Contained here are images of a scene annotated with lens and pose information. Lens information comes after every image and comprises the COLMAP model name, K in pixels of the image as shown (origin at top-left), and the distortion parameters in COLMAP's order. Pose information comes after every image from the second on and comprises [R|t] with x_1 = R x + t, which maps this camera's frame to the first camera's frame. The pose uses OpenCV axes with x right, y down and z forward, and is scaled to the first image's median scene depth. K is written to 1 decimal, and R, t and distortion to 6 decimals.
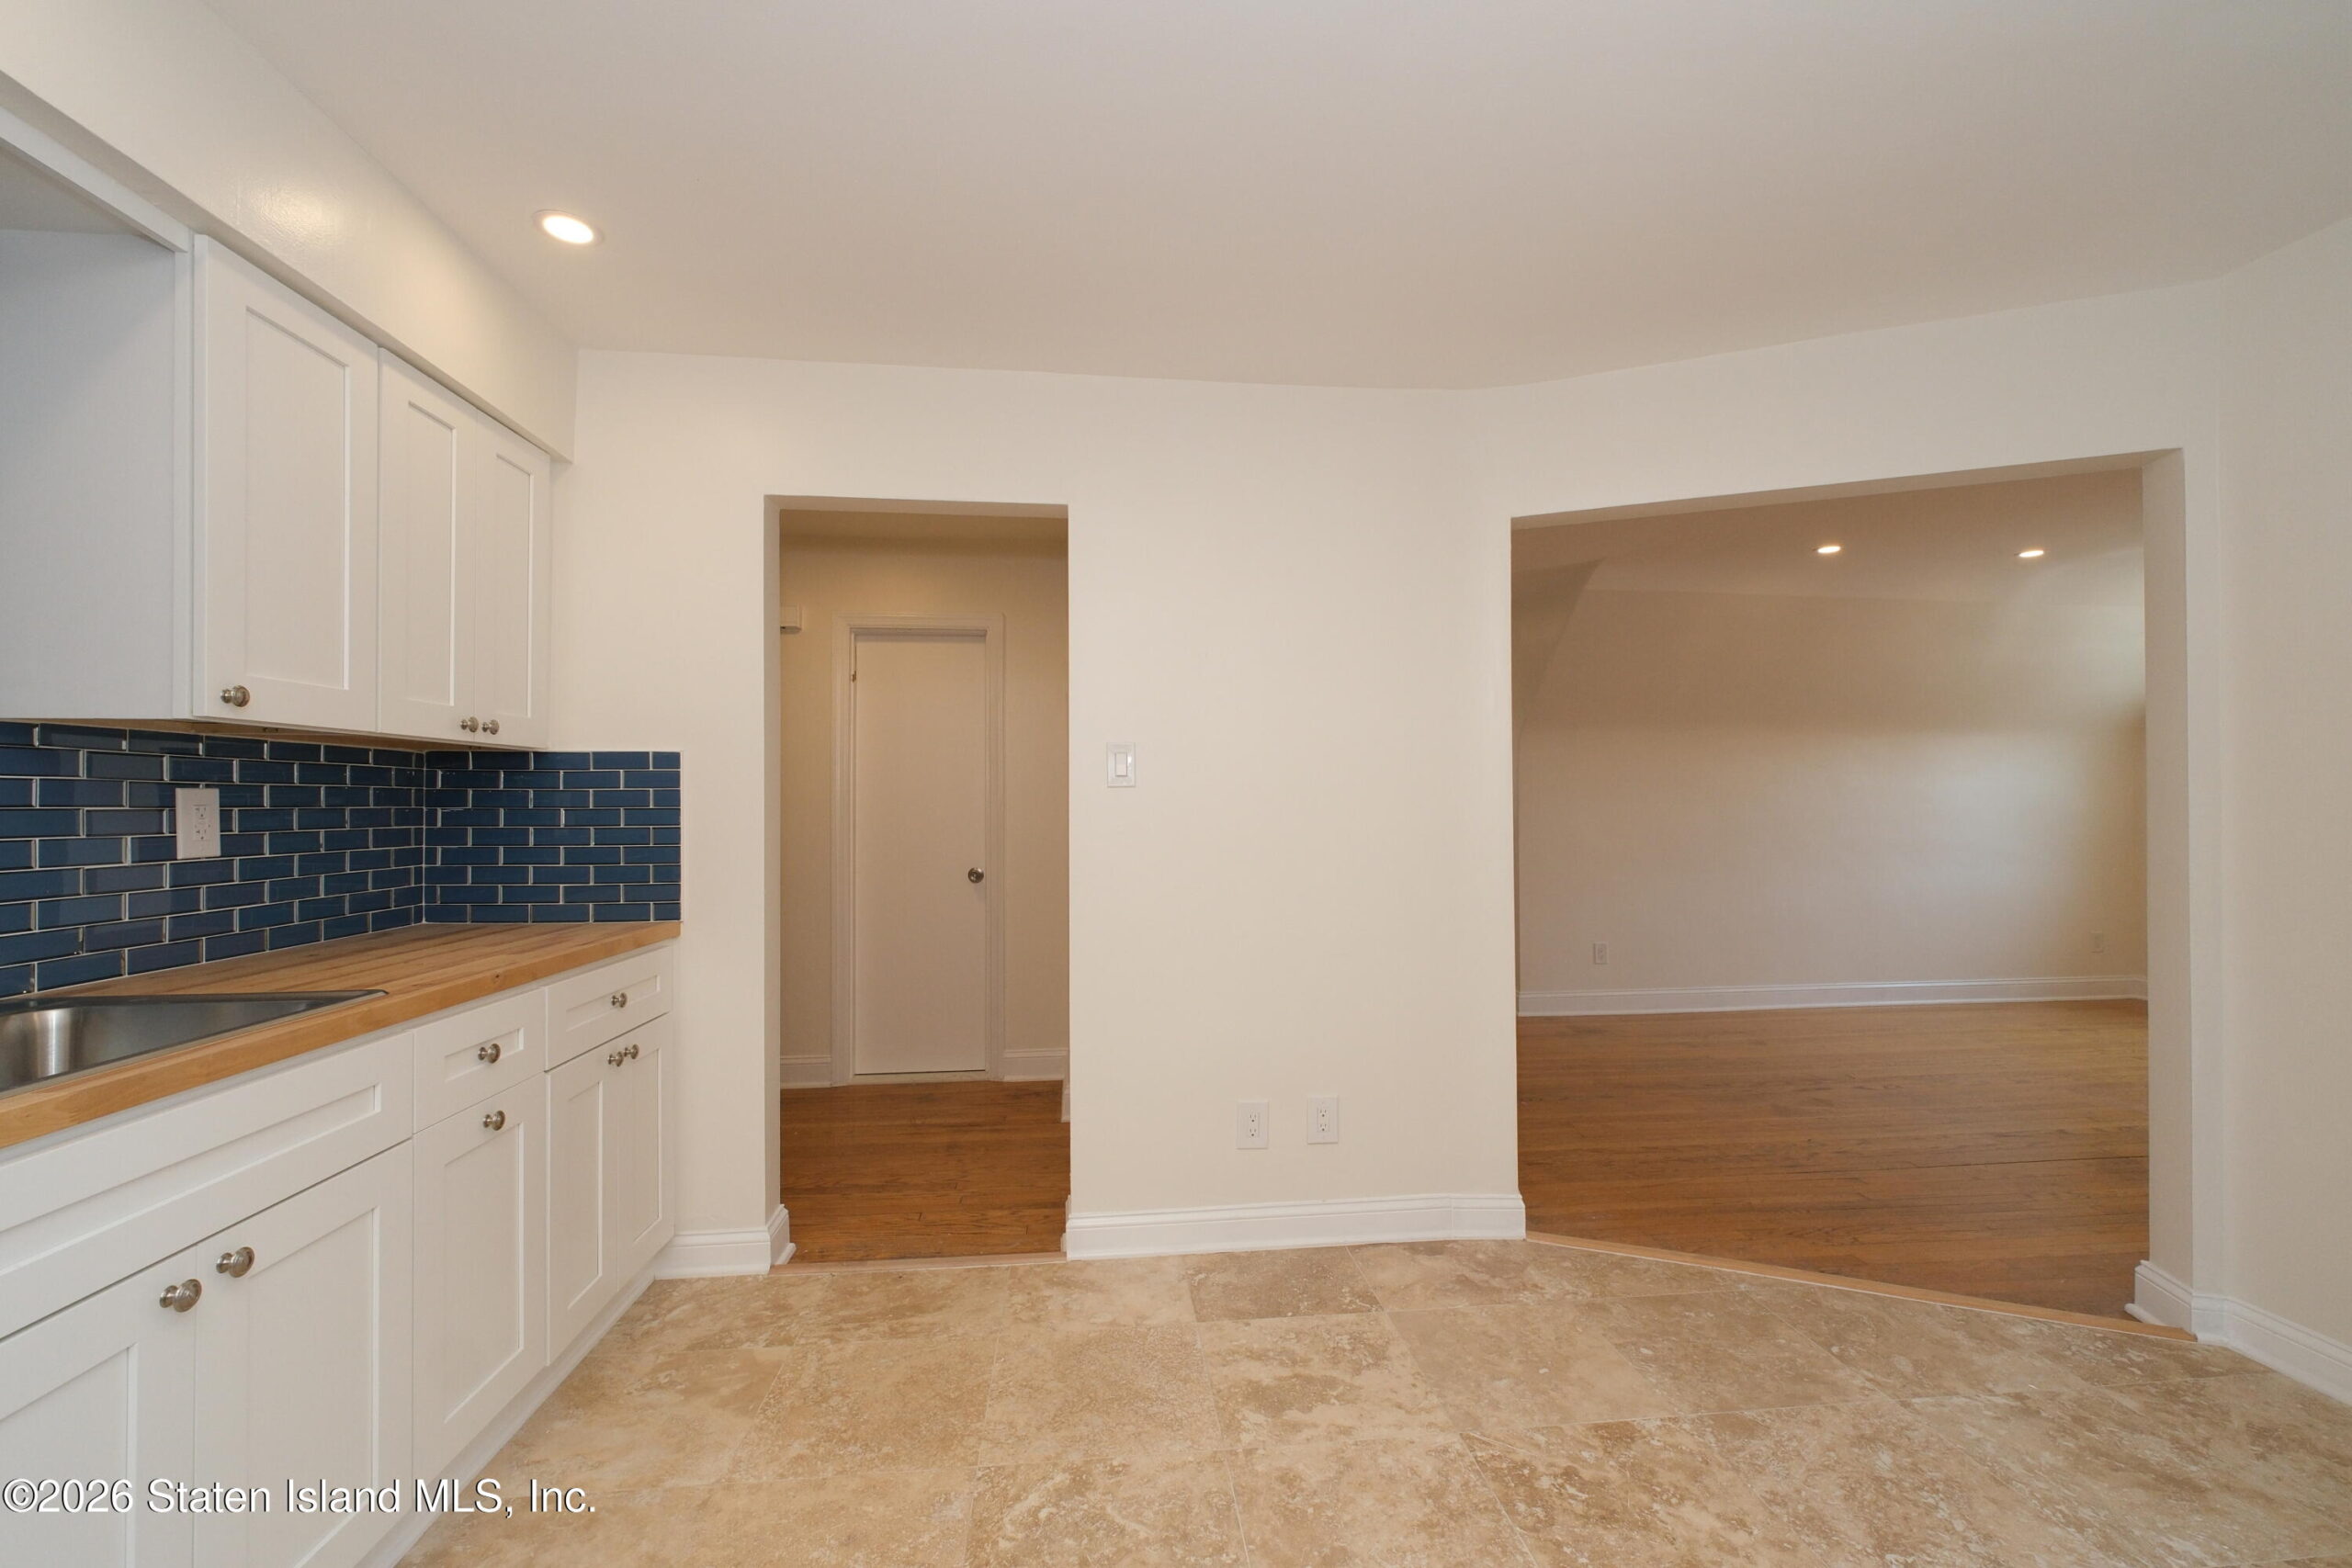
lens RADIAL K [[971.9, 0, 1195.0], [0, 971.9, 794.5], [0, 0, 1]] dist [0.000558, -0.000040]
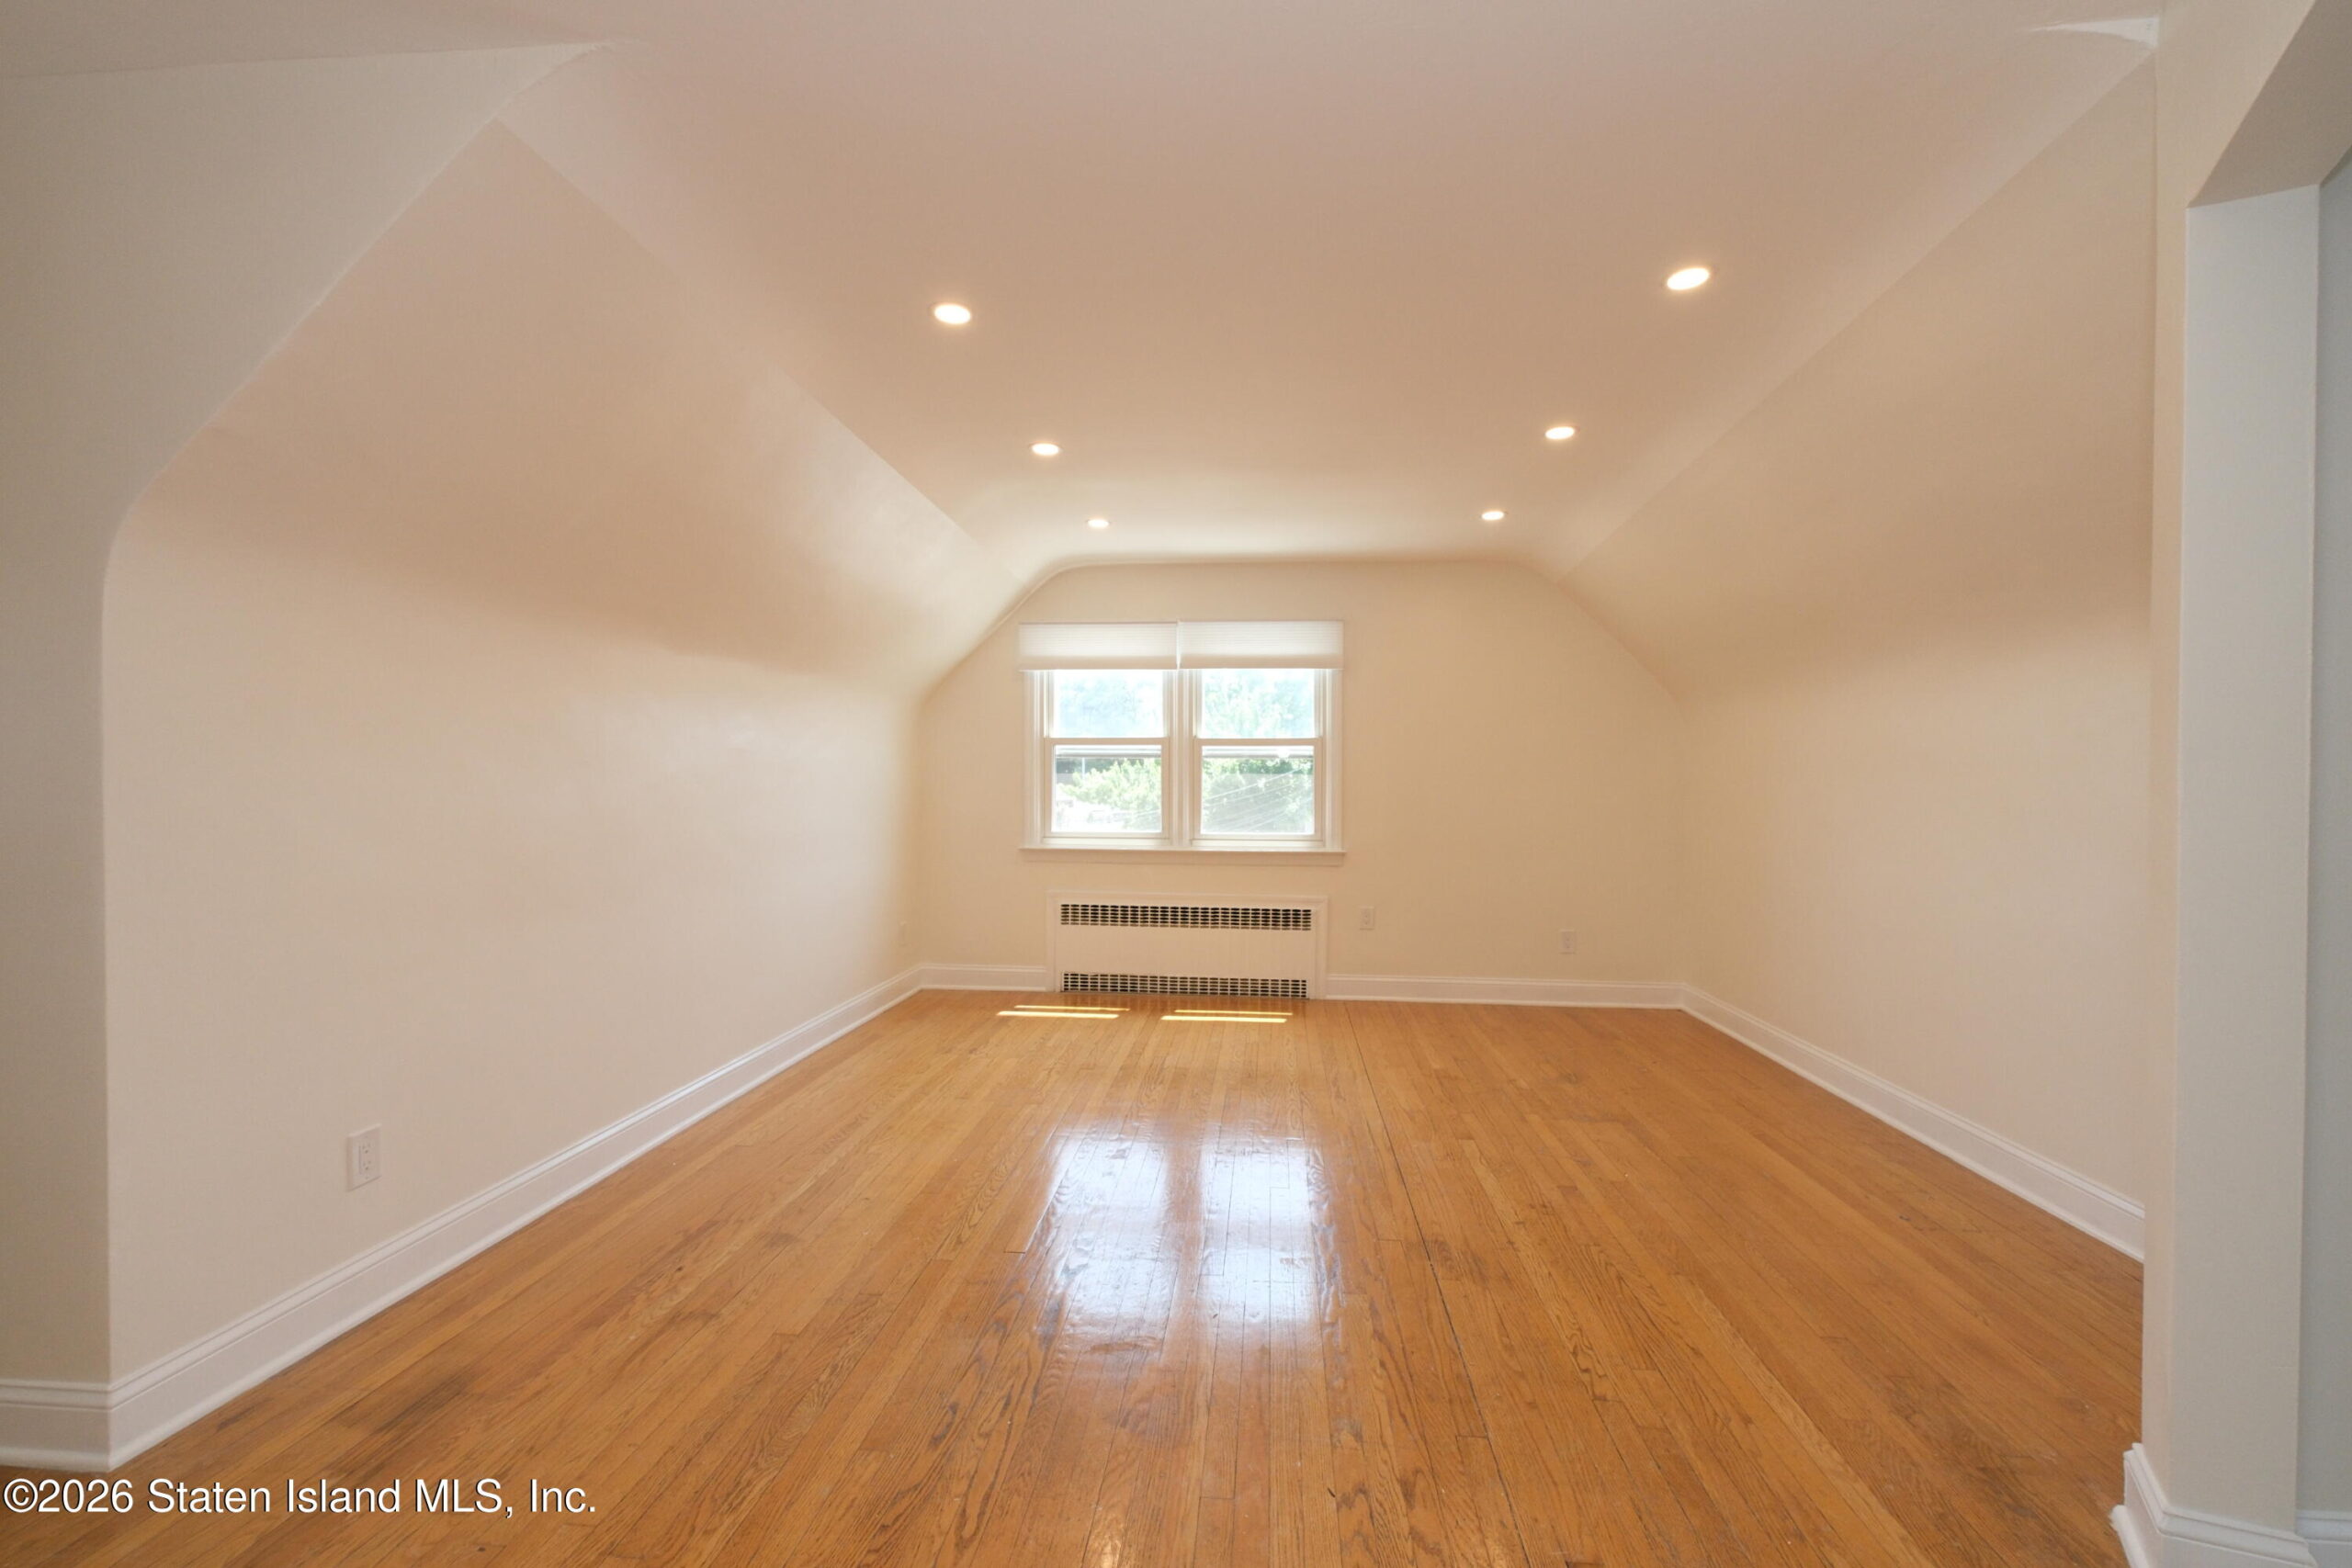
lens RADIAL K [[979.4, 0, 1179.5], [0, 979.4, 792.9], [0, 0, 1]] dist [-0.001242, -0.000258]
pose [[0.192724, -0.005268, 0.981239, 0.290165], [-0.009933, 0.999924, 0.007320, 0.036707], [-0.981203, -0.011157, 0.192657, 1.773077]]
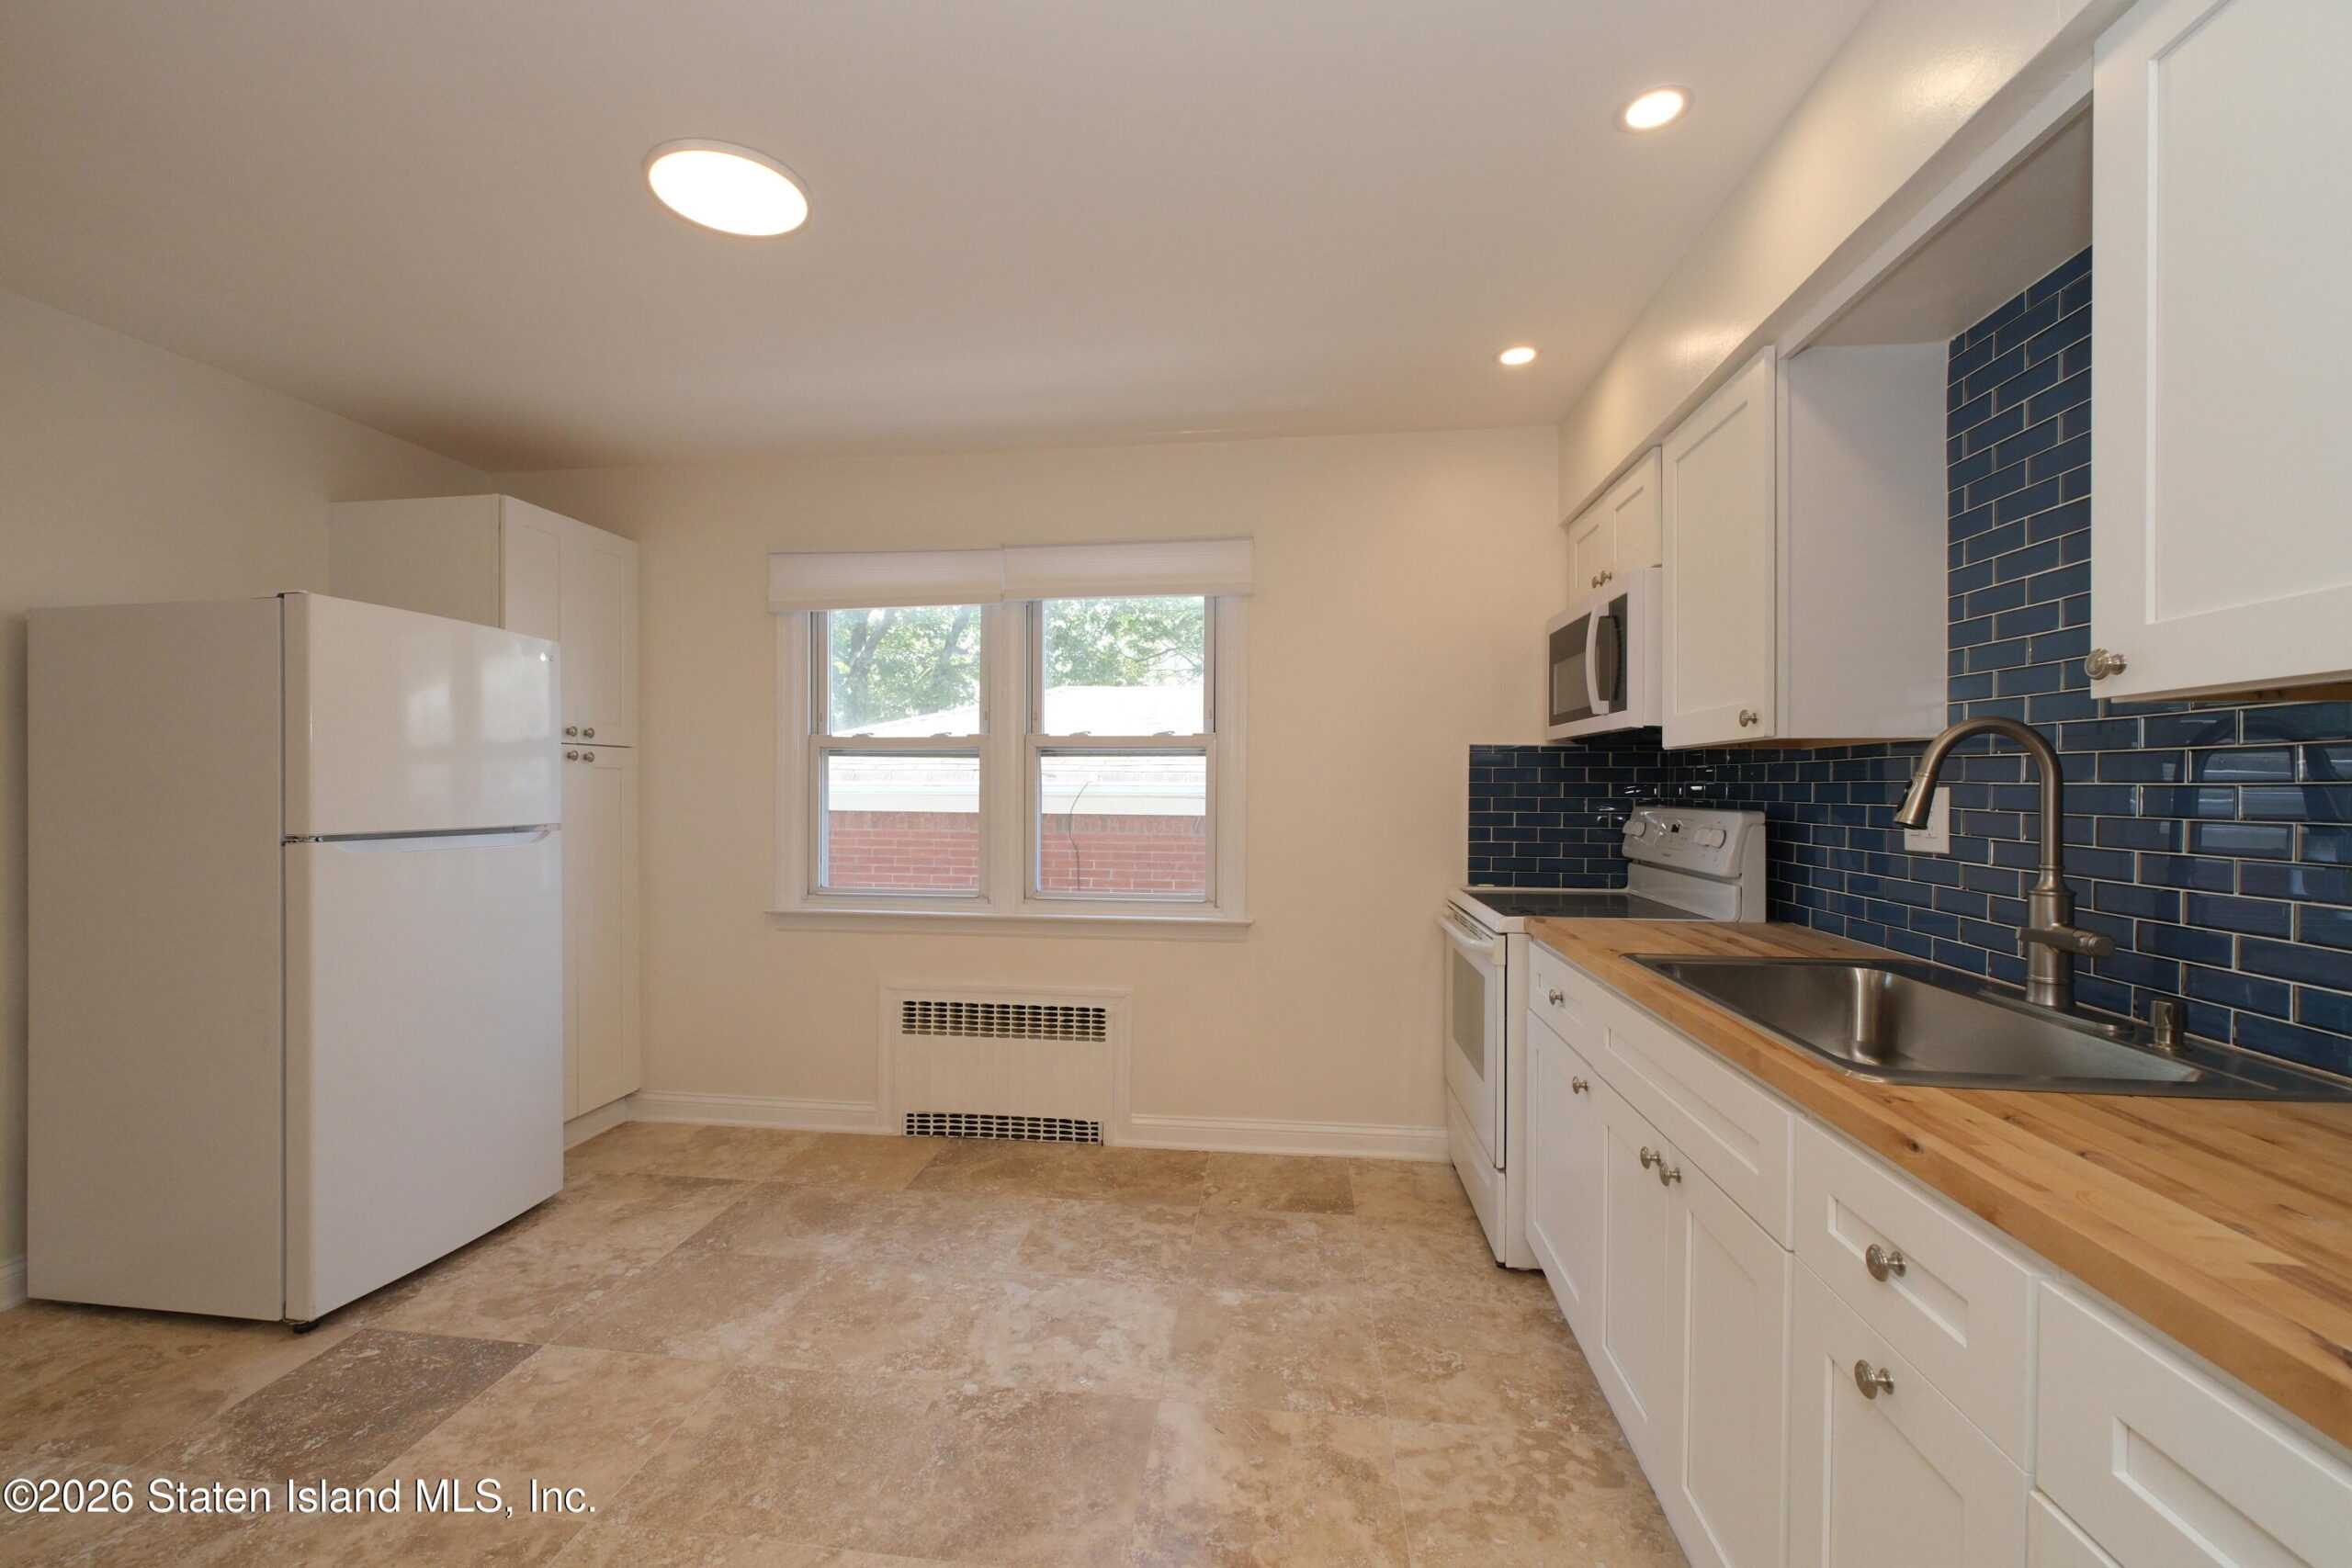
lens RADIAL K [[990.1, 0, 1181.5], [0, 990.1, 788.0], [0, 0, 1]] dist [0.001101, 0.000167]
pose [[-0.973181, -0.004447, 0.229999, -0.402244], [-0.005761, 0.999971, -0.005041, -0.004476], [-0.229969, -0.006231, -0.973178, 1.432475]]
